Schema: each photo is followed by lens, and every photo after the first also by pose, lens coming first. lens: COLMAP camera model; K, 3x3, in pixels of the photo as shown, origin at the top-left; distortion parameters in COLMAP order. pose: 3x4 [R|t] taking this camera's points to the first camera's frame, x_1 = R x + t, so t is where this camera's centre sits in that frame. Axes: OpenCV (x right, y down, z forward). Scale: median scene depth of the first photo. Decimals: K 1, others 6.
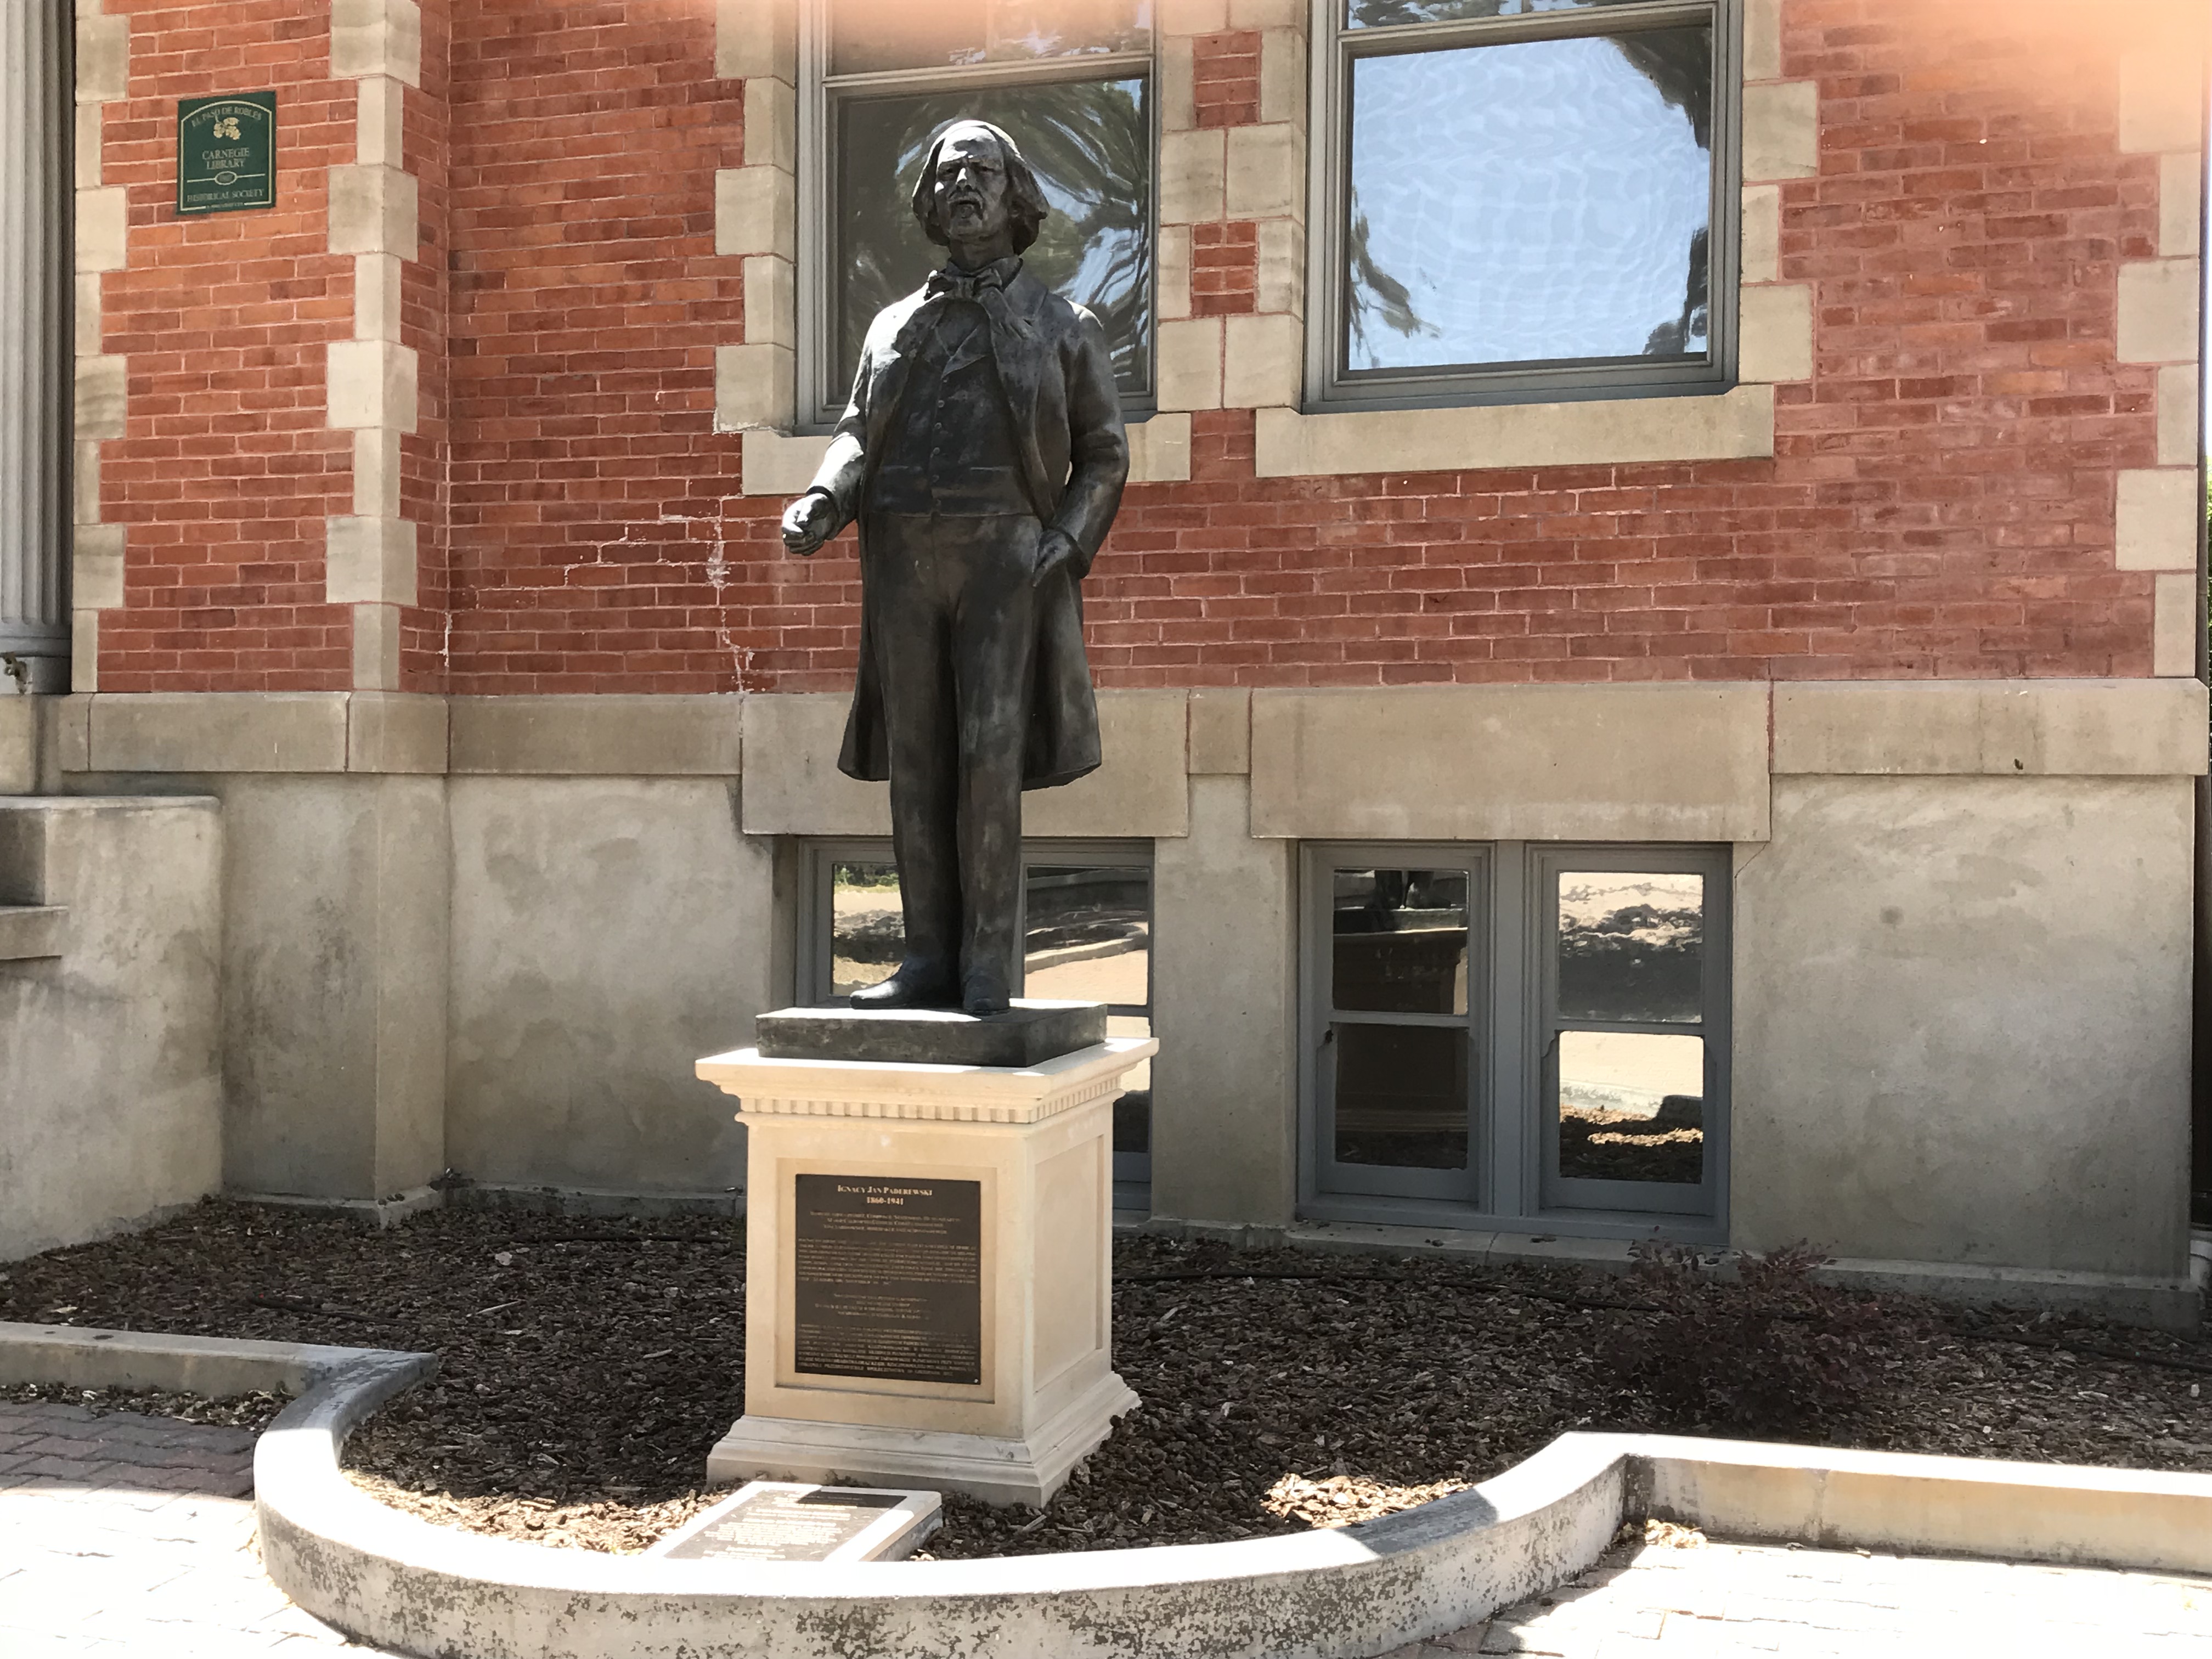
lens RADIAL K [[2588.6, 0, 1089.9], [0, 2588.6, 748.4], [0, 0, 1]] dist [0.050861, 0.000000]
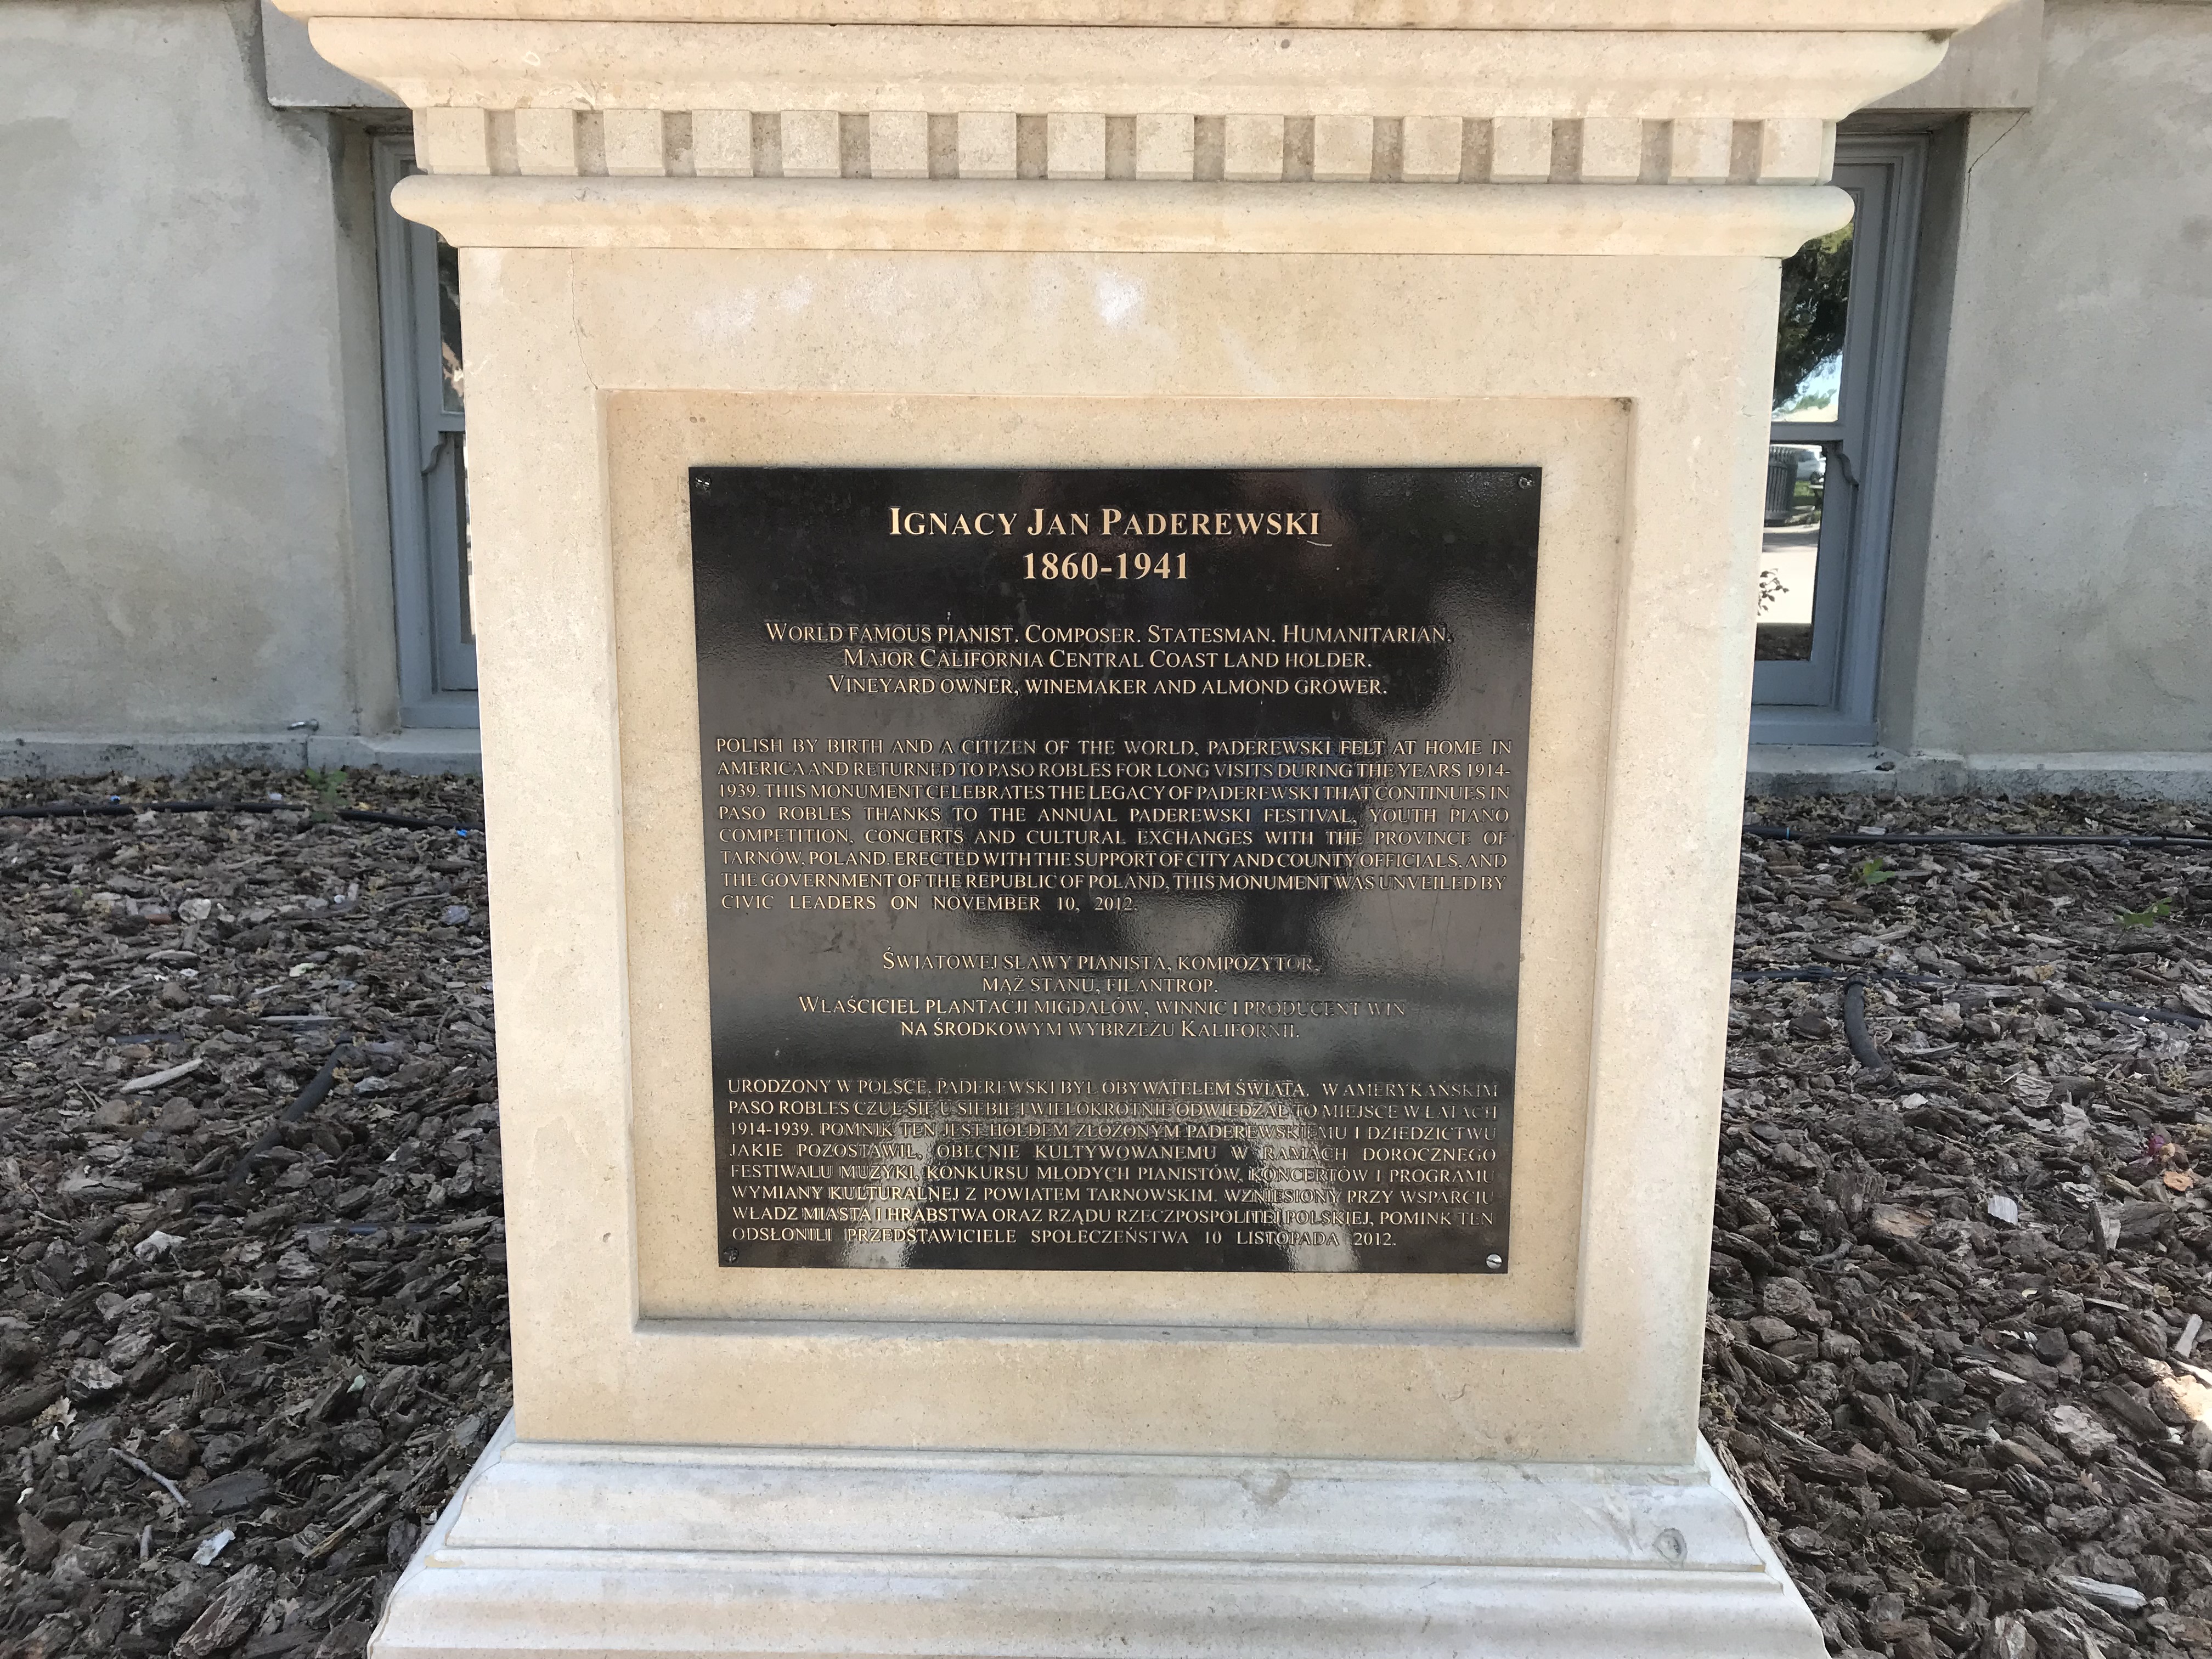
lens RADIAL K [[1862.7, 0, 1096.9], [0, 1862.7, 823.2], [0, 0, 1]] dist [0.035147, -0.032004]
pose [[0.960050, -0.047350, 0.275792, -0.087462], [-0.008473, 0.980209, 0.197783, 0.112434], [-0.279699, -0.192218, 0.940649, 0.573922]]
